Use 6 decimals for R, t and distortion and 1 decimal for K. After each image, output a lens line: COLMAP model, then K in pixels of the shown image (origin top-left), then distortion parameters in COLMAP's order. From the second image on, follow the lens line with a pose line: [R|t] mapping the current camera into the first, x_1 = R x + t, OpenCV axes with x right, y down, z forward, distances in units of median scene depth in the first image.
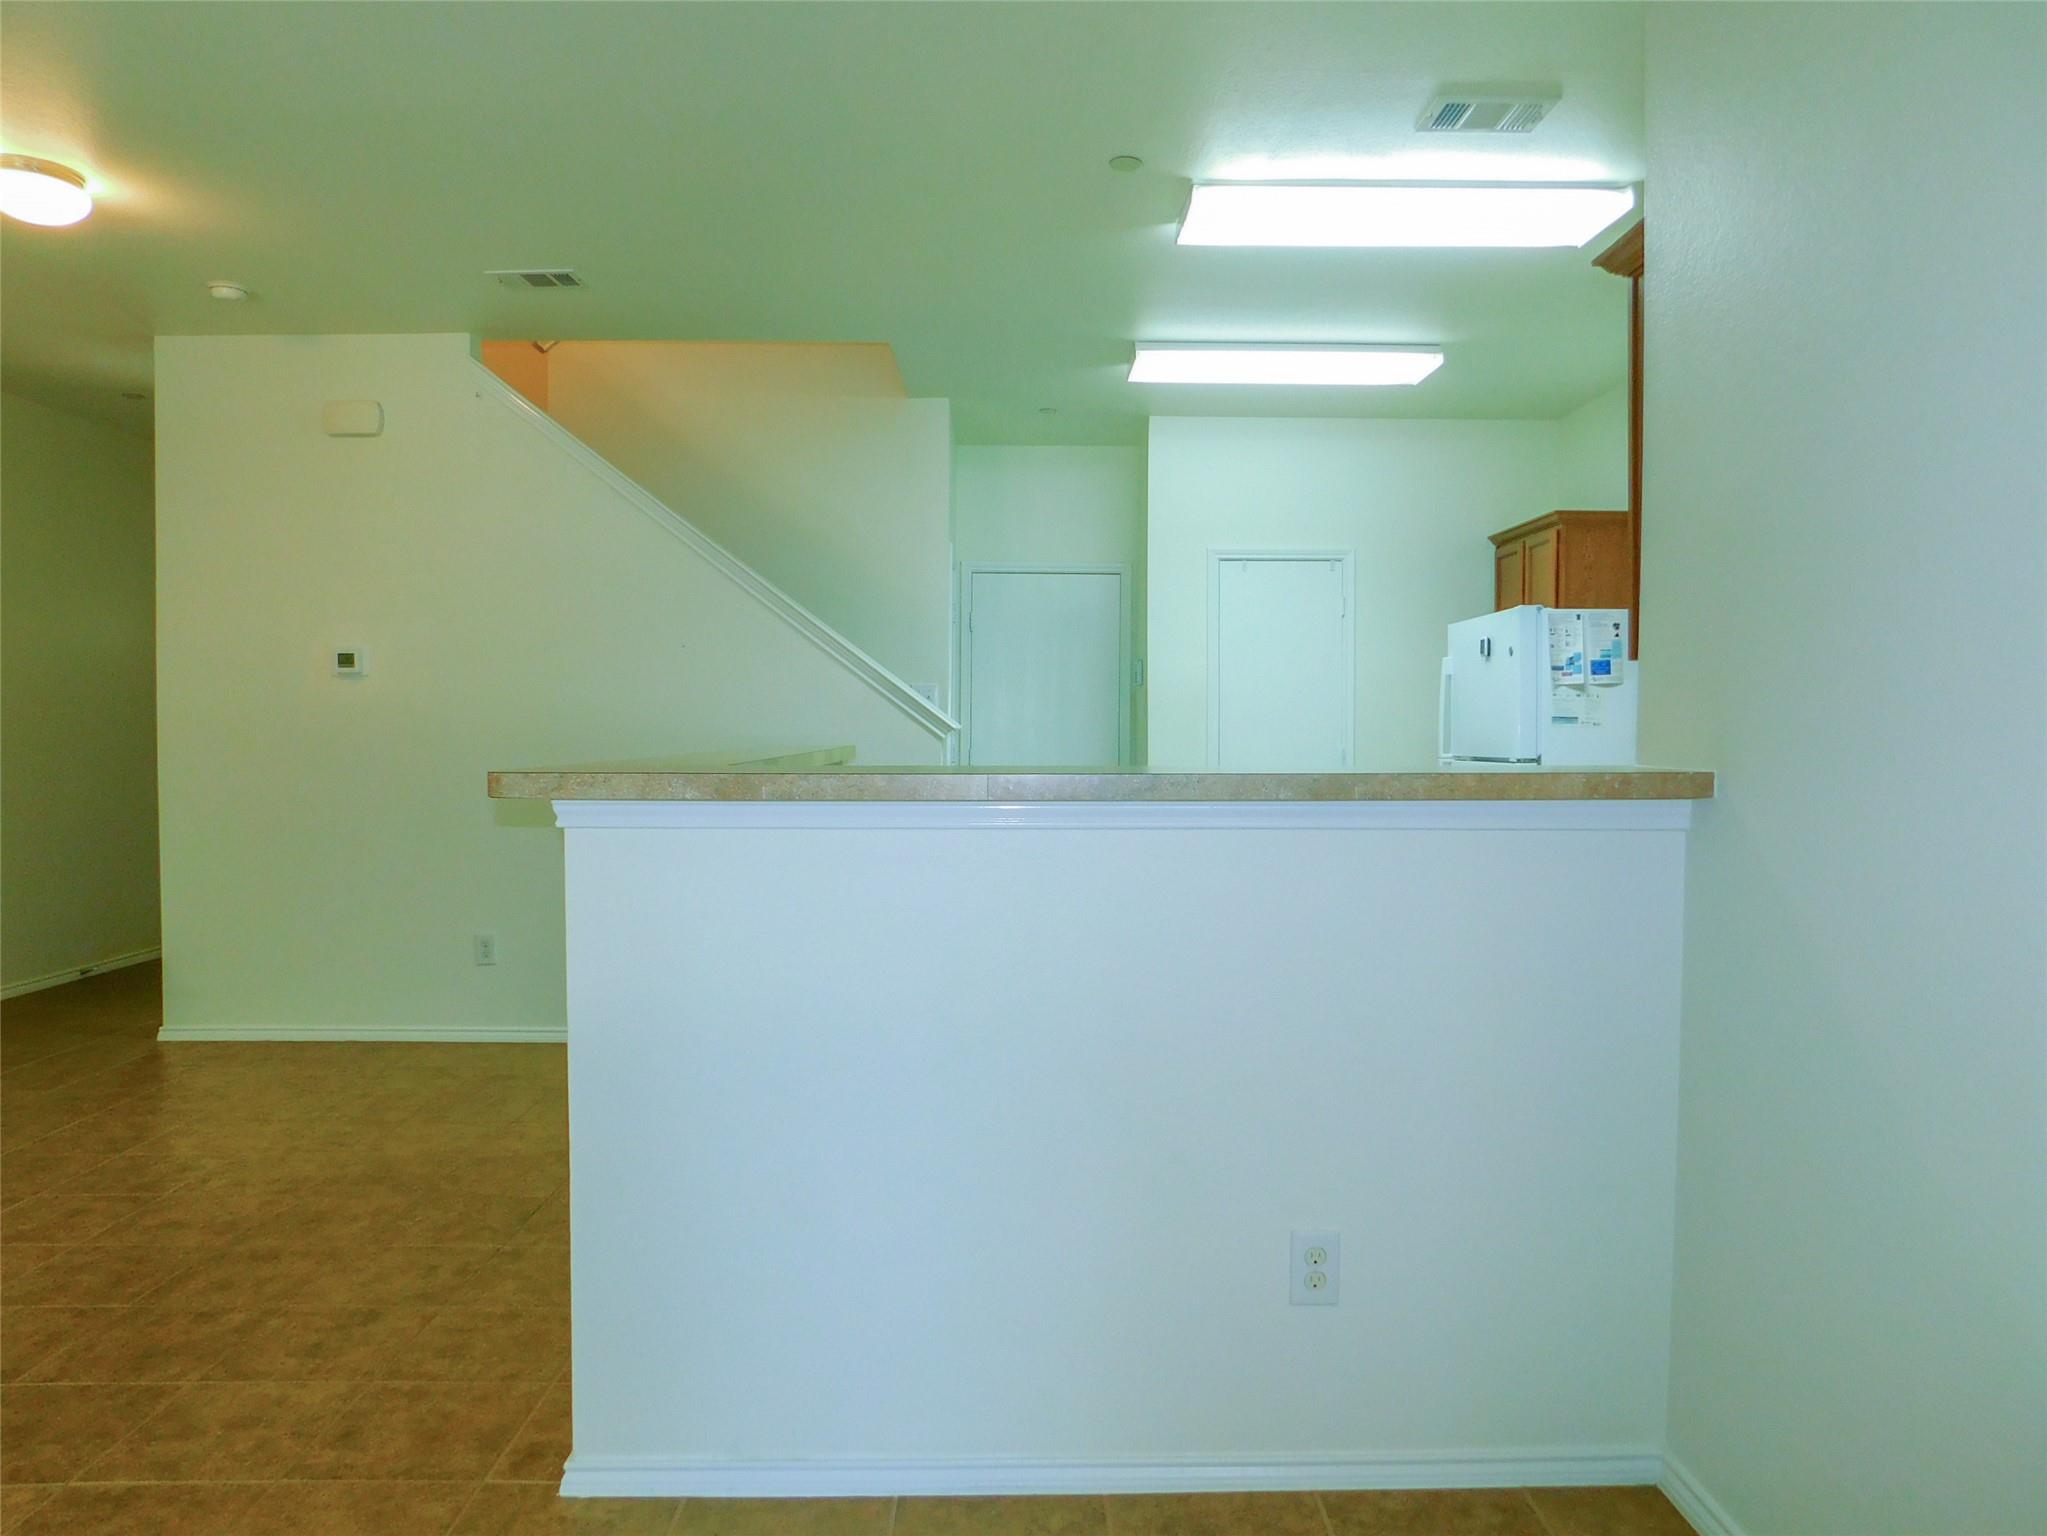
lens RADIAL K [[1380.9, 0, 1011.2], [0, 1380.9, 737.0], [0, 0, 1]] dist [-0.085047, 0.061505]
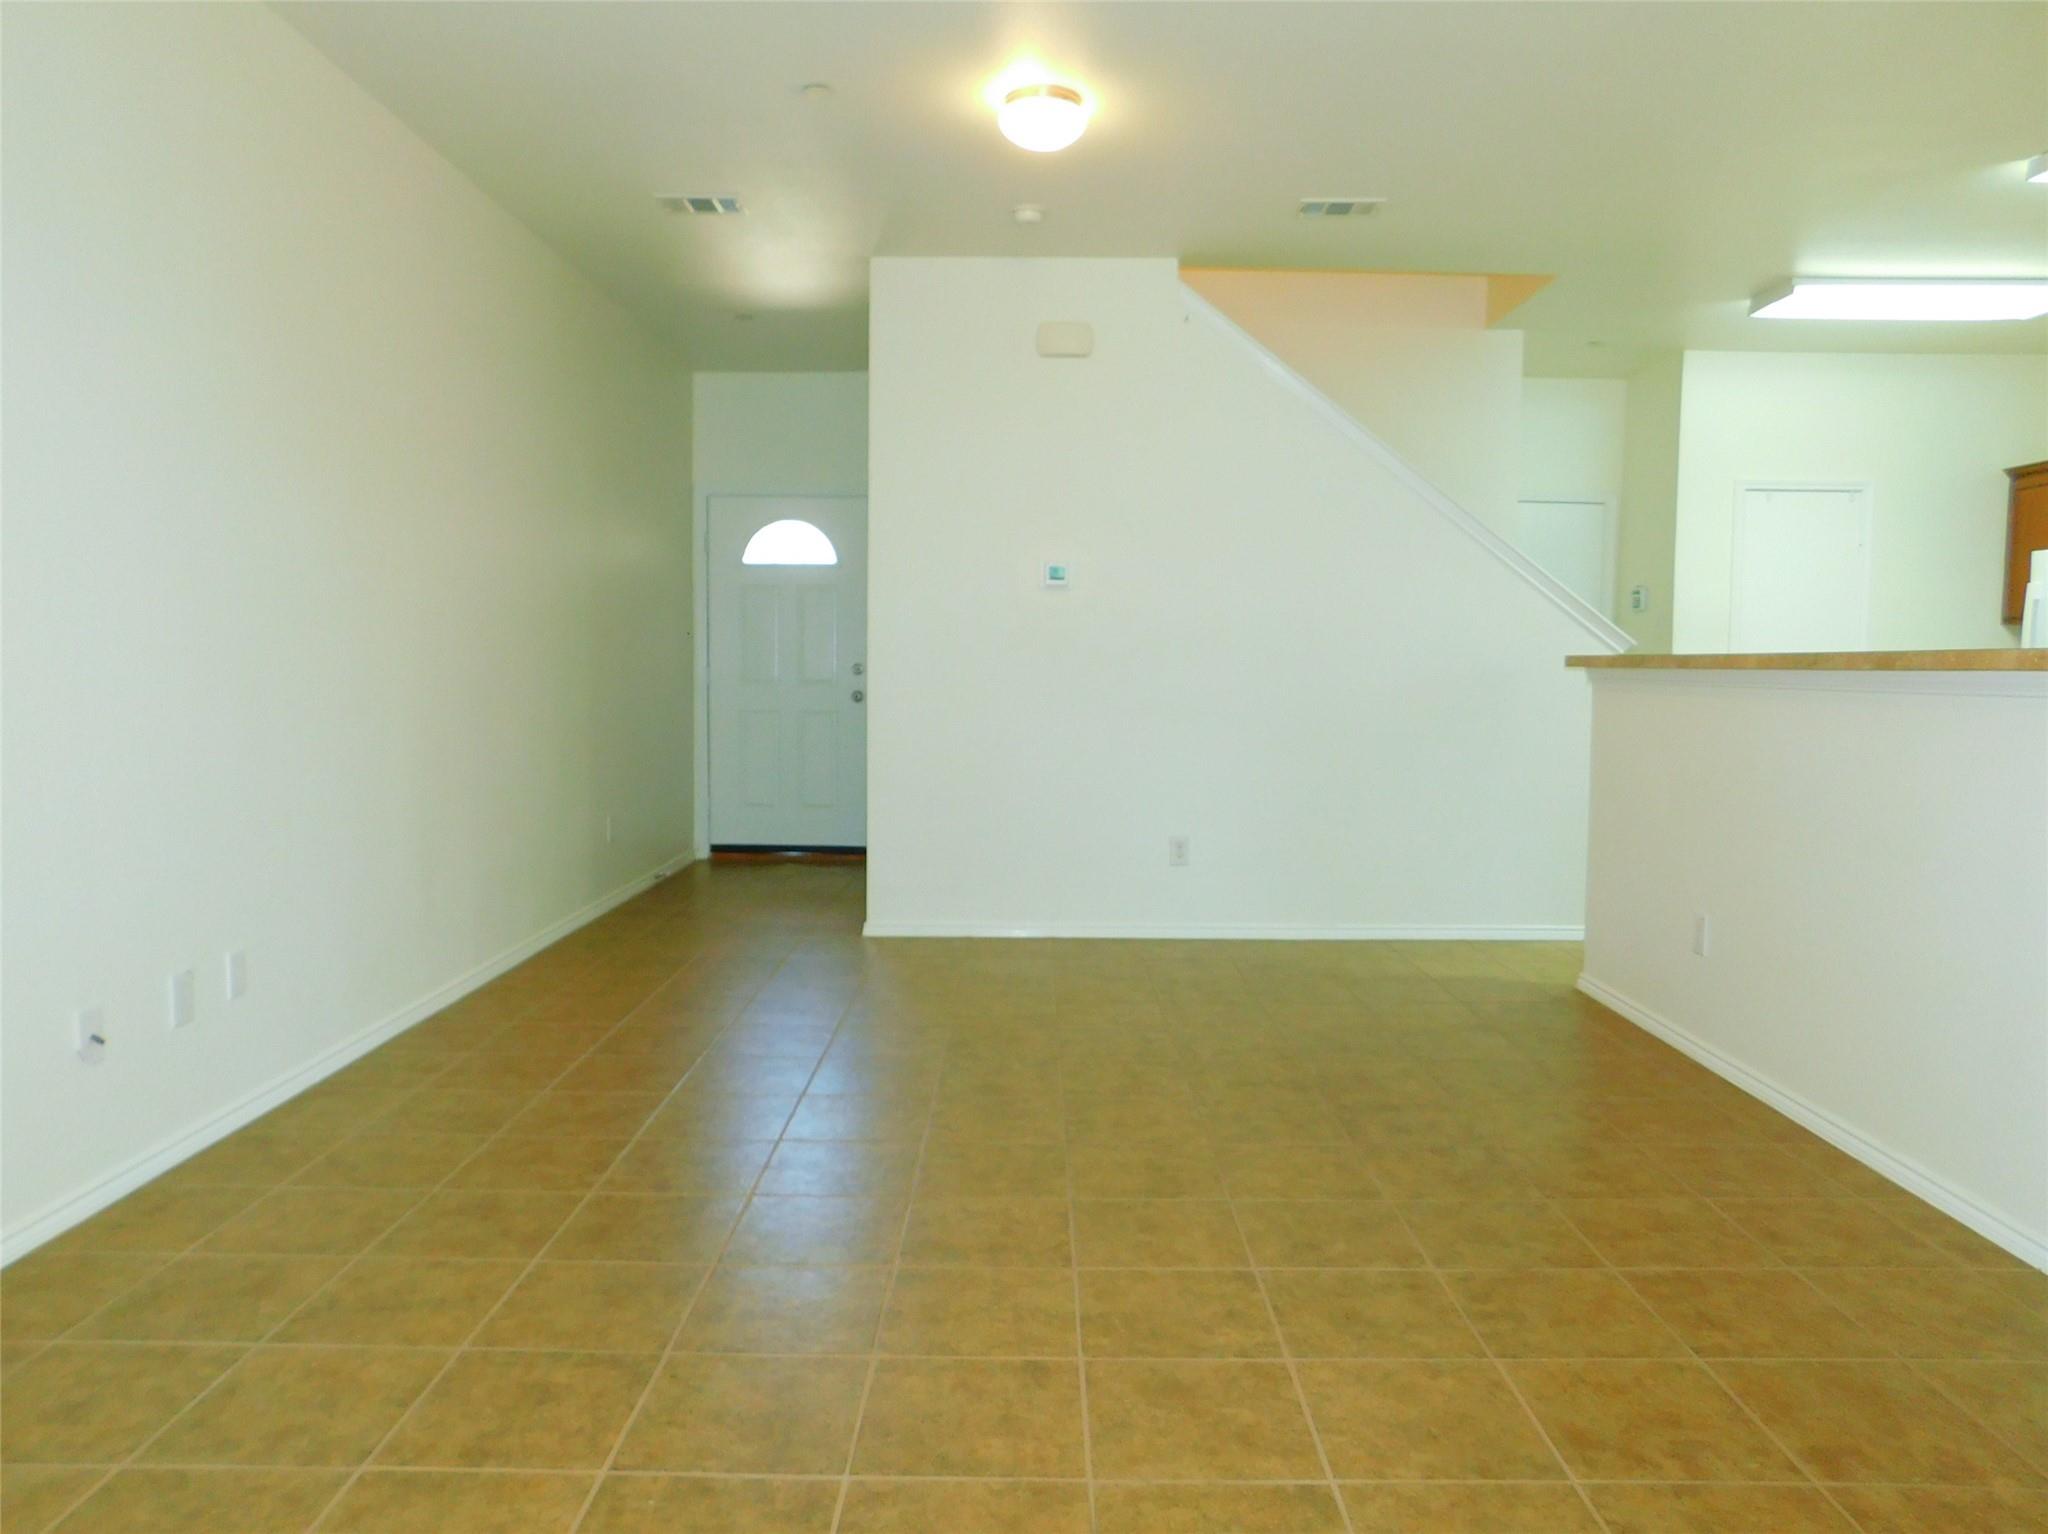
lens RADIAL K [[1369.7, 0, 1024.0], [0, 1369.7, 767.0], [0, 0, 1]] dist [-0.073993, 0.066030]
pose [[0.999861, 0.008241, -0.014481, -0.569112], [-0.007196, 0.997462, 0.070831, 0.019315], [0.015028, -0.070717, 0.997383, -0.069762]]
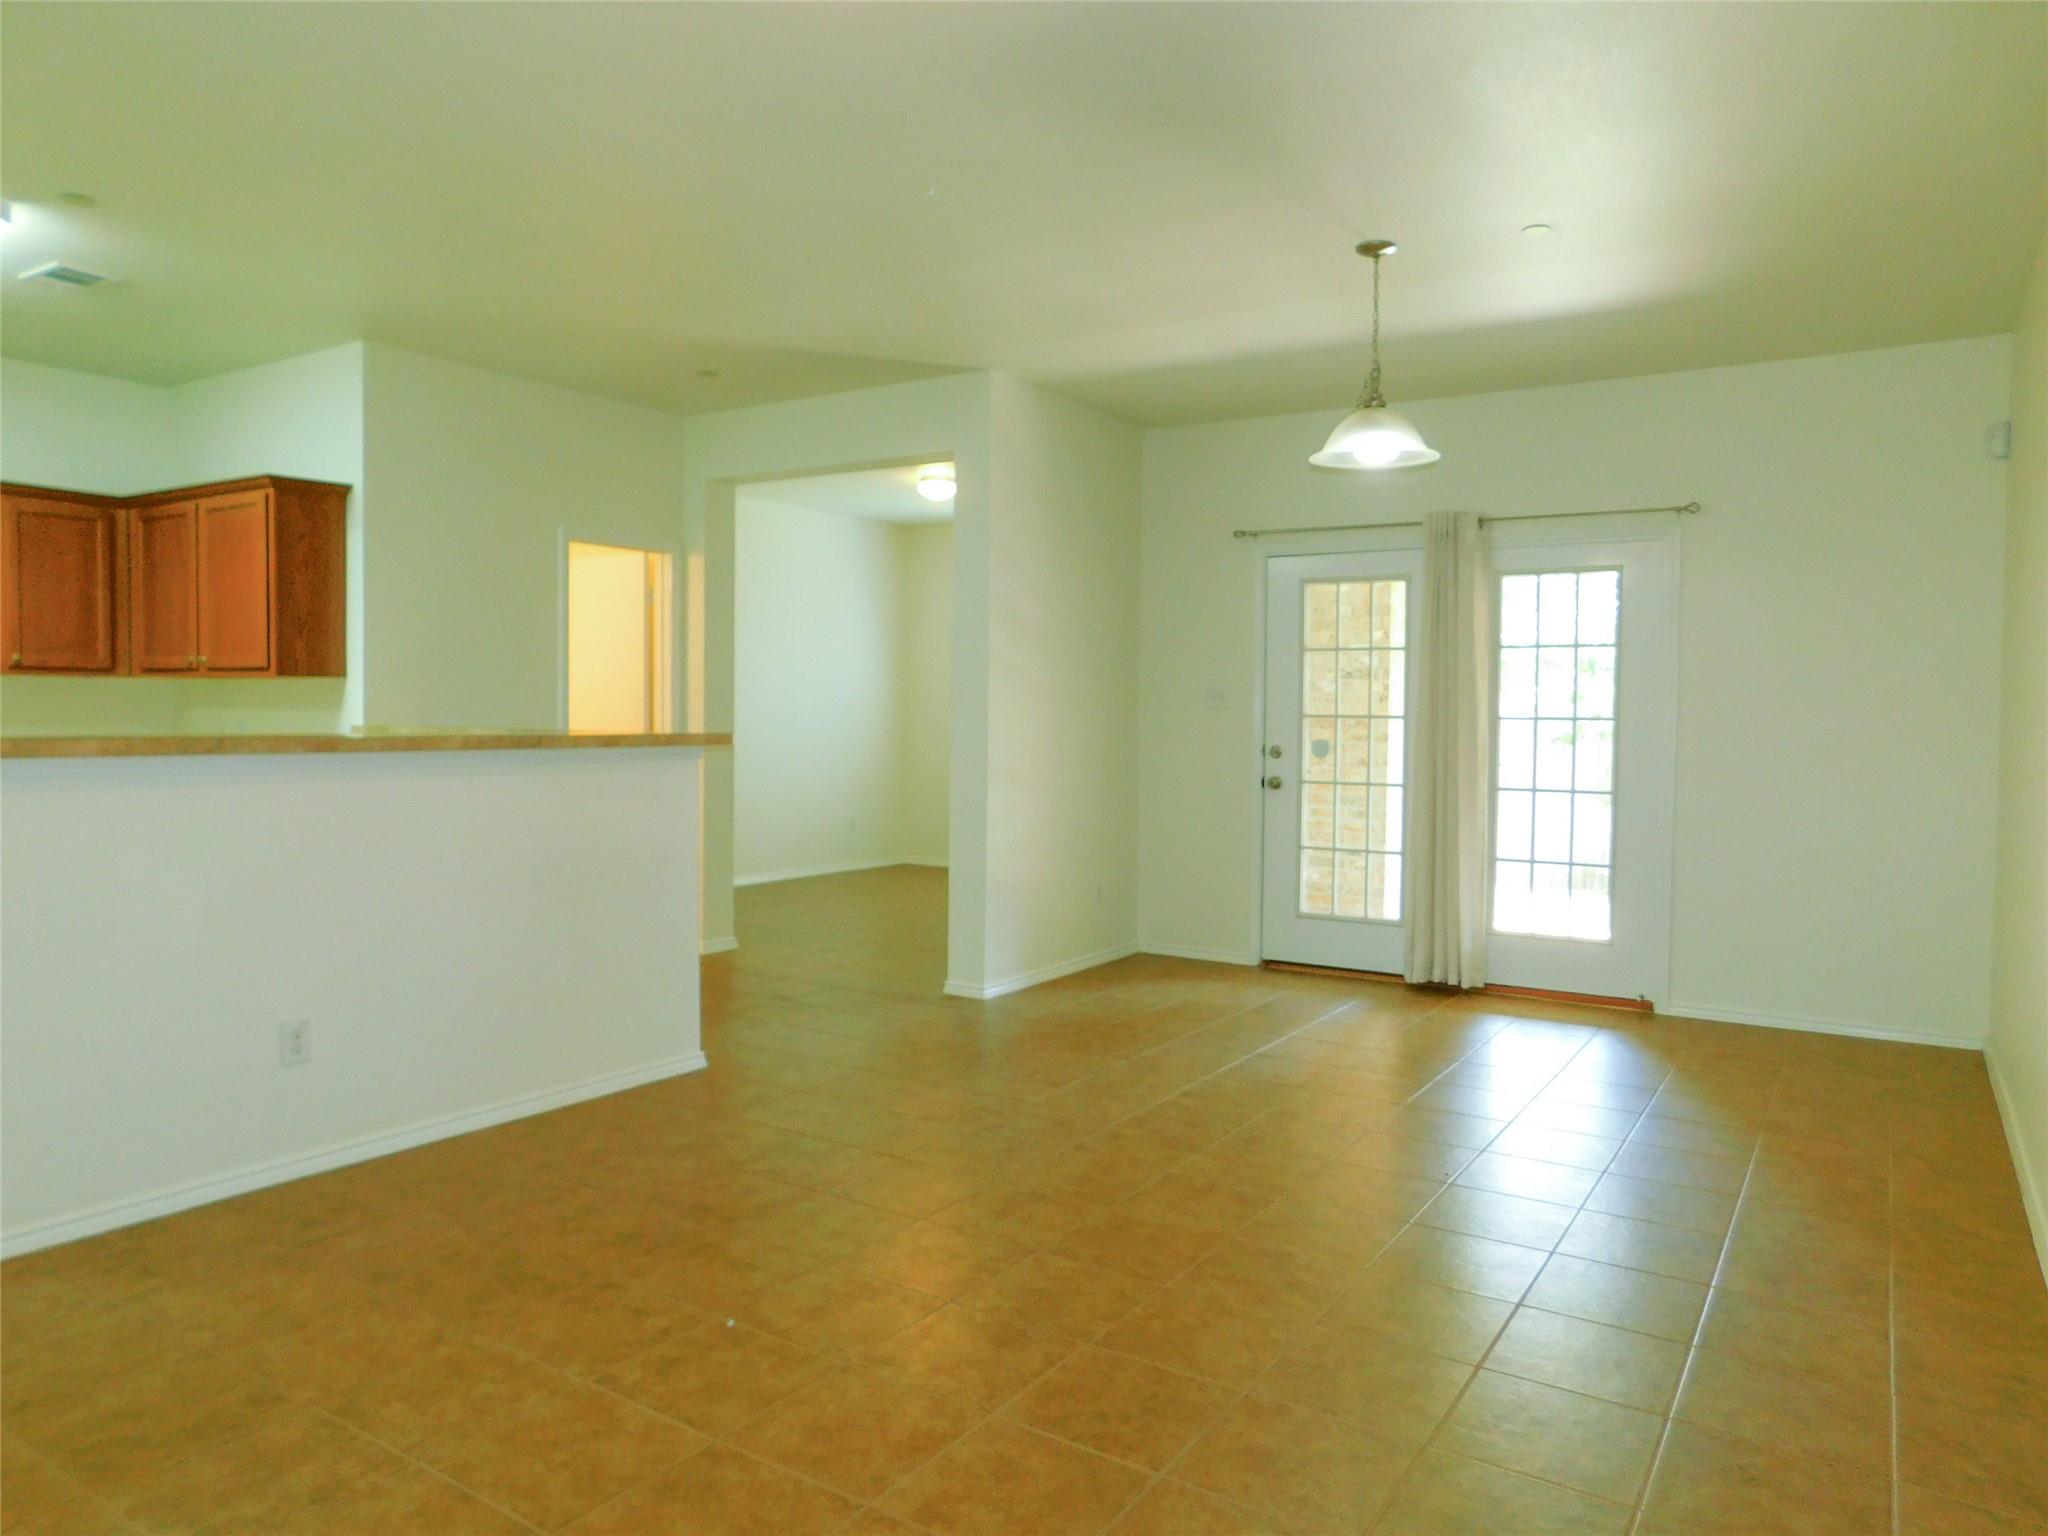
lens RADIAL K [[1369.7, 0, 1024.0], [0, 1369.7, 768.0], [0, 0, 1]] dist [-0.073993, 0.066030]
pose [[-0.833800, -0.030757, 0.551209, -0.925325], [-0.010717, 0.999160, 0.039541, -0.011218], [-0.551962, 0.027062, -0.833430, 1.191996]]
